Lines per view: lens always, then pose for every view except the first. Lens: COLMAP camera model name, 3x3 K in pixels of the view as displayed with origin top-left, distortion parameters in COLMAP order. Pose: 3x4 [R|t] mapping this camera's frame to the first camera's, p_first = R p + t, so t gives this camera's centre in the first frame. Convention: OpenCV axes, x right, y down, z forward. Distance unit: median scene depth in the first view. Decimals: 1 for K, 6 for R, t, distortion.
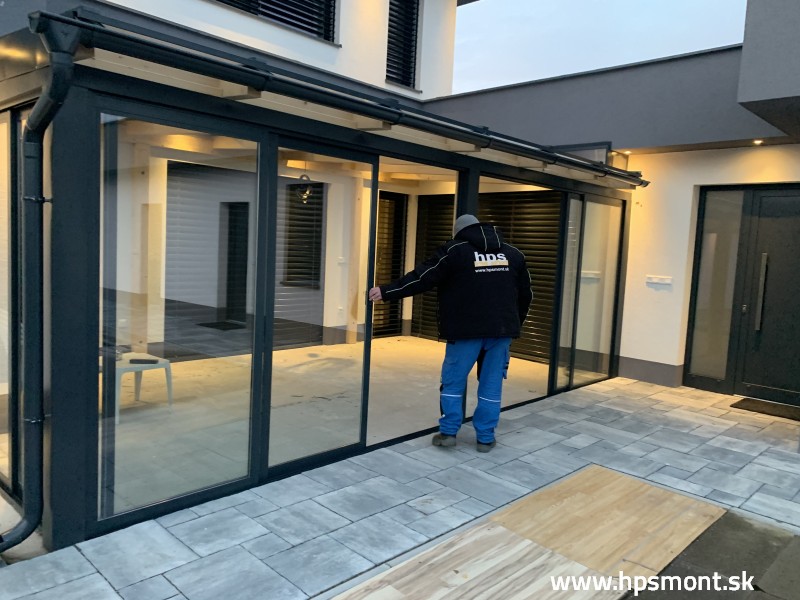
lens RADIAL K [[604.5, 0, 403.5], [0, 604.5, 298.9], [0, 0, 1]] dist [0.007947, -0.001282]
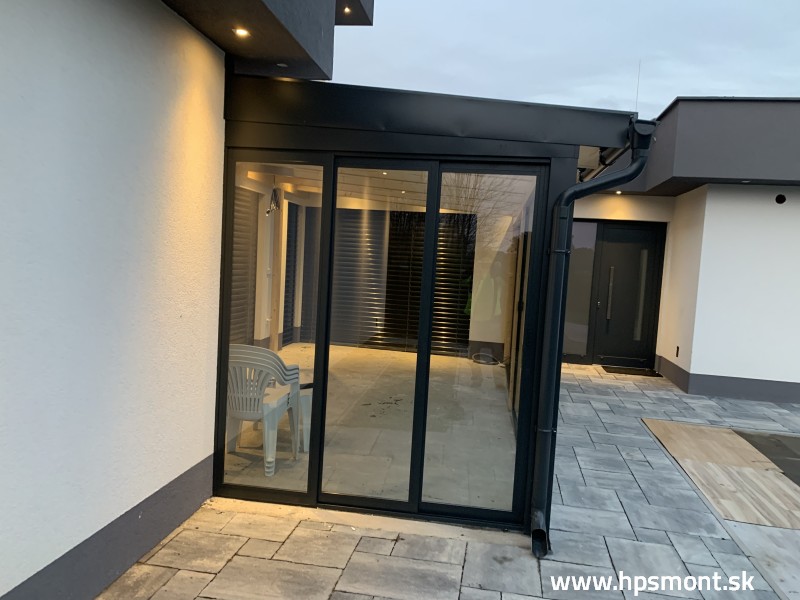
lens RADIAL K [[606.4, 0, 397.4], [0, 606.4, 308.0], [0, 0, 1]] dist [0.004880, 0.001482]
pose [[0.830752, -0.046534, 0.554694, -0.979059], [0.032953, 0.998863, 0.034442, -0.063664], [-0.555667, -0.010334, 0.831341, 0.099952]]
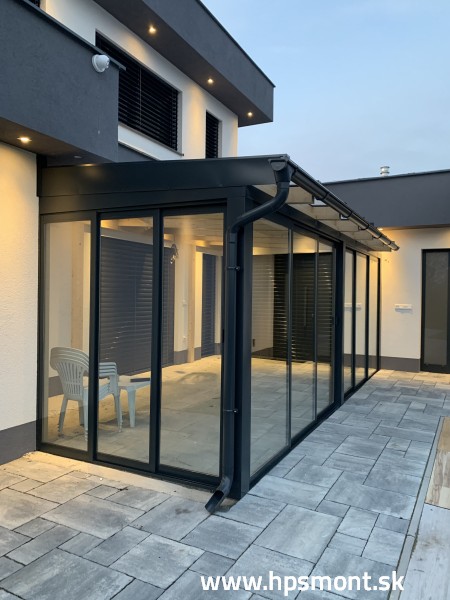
lens RADIAL K [[454.1, 0, 225.0], [0, 454.1, 300.0], [0, 0, 1]] dist [0.010517, -0.003960]
pose [[0.963032, -0.038764, 0.266582, -0.589325], [0.056496, 0.996648, -0.059167, -0.007966], [-0.263395, 0.072041, 0.961994, -0.075553]]
